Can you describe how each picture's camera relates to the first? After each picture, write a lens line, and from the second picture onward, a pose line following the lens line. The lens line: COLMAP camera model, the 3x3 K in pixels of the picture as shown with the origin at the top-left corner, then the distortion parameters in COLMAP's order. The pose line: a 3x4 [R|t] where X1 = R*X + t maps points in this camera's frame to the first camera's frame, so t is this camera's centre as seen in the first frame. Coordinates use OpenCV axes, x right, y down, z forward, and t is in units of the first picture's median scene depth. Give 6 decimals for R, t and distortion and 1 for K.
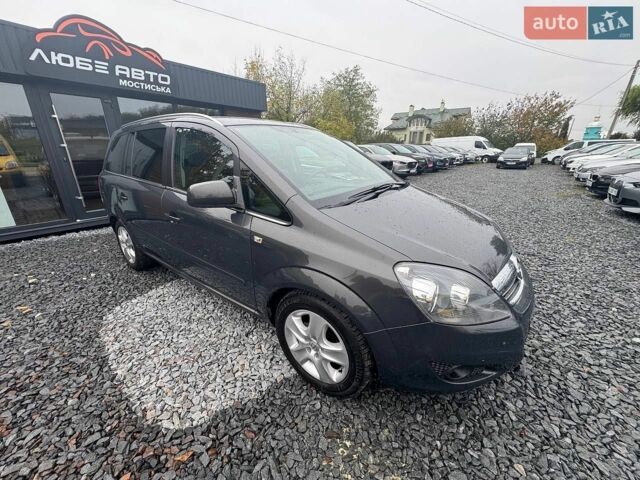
lens RADIAL K [[253.8, 0, 320.2], [0, 253.8, 239.5], [0, 0, 1]] dist [-0.004163, 0.000398]
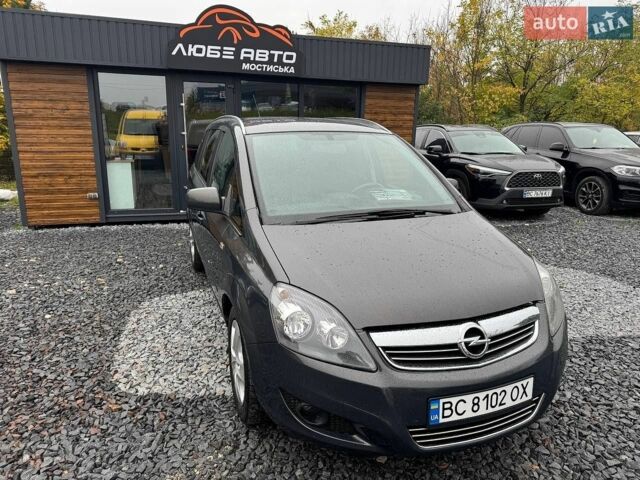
lens RADIAL K [[448.5, 0, 322.3], [0, 448.5, 237.6], [0, 0, 1]] dist [0.030848, -0.033436]
pose [[0.837244, 0.148414, -0.526304, 0.419581], [-0.201345, 0.978515, -0.044365, -0.013480], [0.508412, 0.143113, 0.849138, -0.143779]]
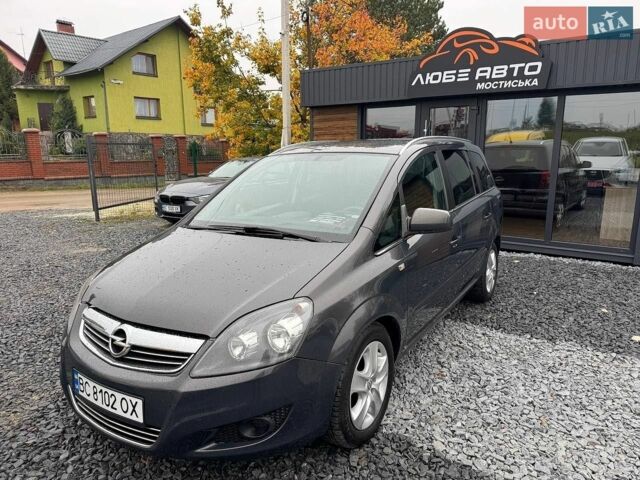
lens RADIAL K [[448.5, 0, 323.3], [0, 448.5, 239.1], [0, 0, 1]] dist [0.030848, -0.033436]
pose [[0.068609, 0.196336, -0.978133, 0.849238], [-0.326127, 0.930992, 0.163998, -0.246713], [0.942833, 0.307744, 0.127905, 0.525771]]
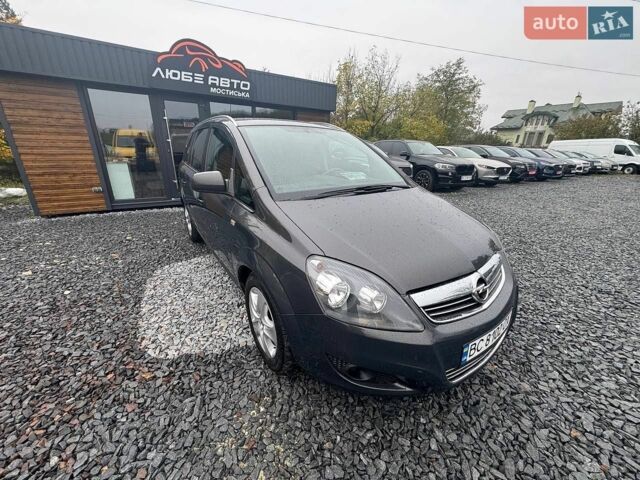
lens RADIAL K [[253.8, 0, 320.4], [0, 253.8, 239.4], [0, 0, 1]] dist [-0.004163, 0.000398]
pose [[0.944779, 0.134663, -0.298761, 0.197013], [-0.133870, 0.990727, 0.023218, -0.001553], [0.299117, 0.018059, 0.954045, -0.003772]]
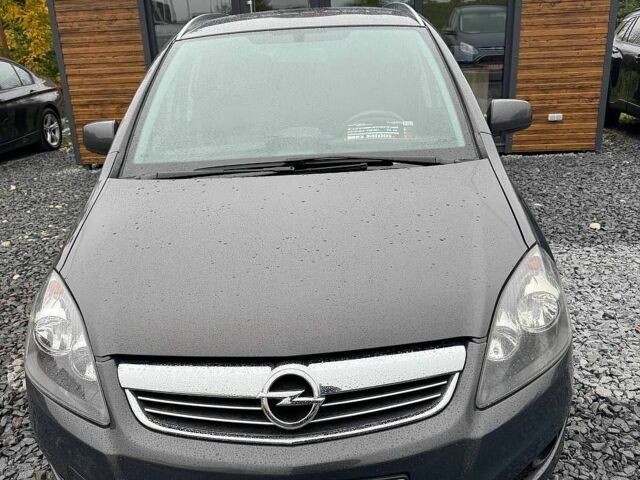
lens RADIAL K [[602.2, 0, 327.8], [0, 602.2, 236.2], [0, 0, 1]] dist [0.015719, 0.000000]
pose [[0.591730, 0.239601, -0.769706, 0.600955], [-0.228901, 0.965448, 0.124560, -0.111290], [0.772955, 0.102480, 0.626129, 0.162089]]
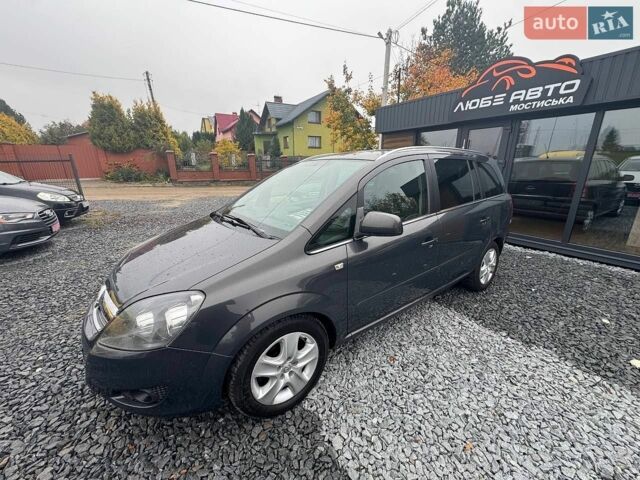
lens RADIAL K [[253.8, 0, 320.2], [0, 253.8, 238.8], [0, 0, 1]] dist [-0.004163, 0.000398]
pose [[-0.296643, 0.265486, -0.917344, 0.568433], [-0.314244, 0.879951, 0.356282, -0.312784], [0.901806, 0.393958, -0.177604, 0.772834]]
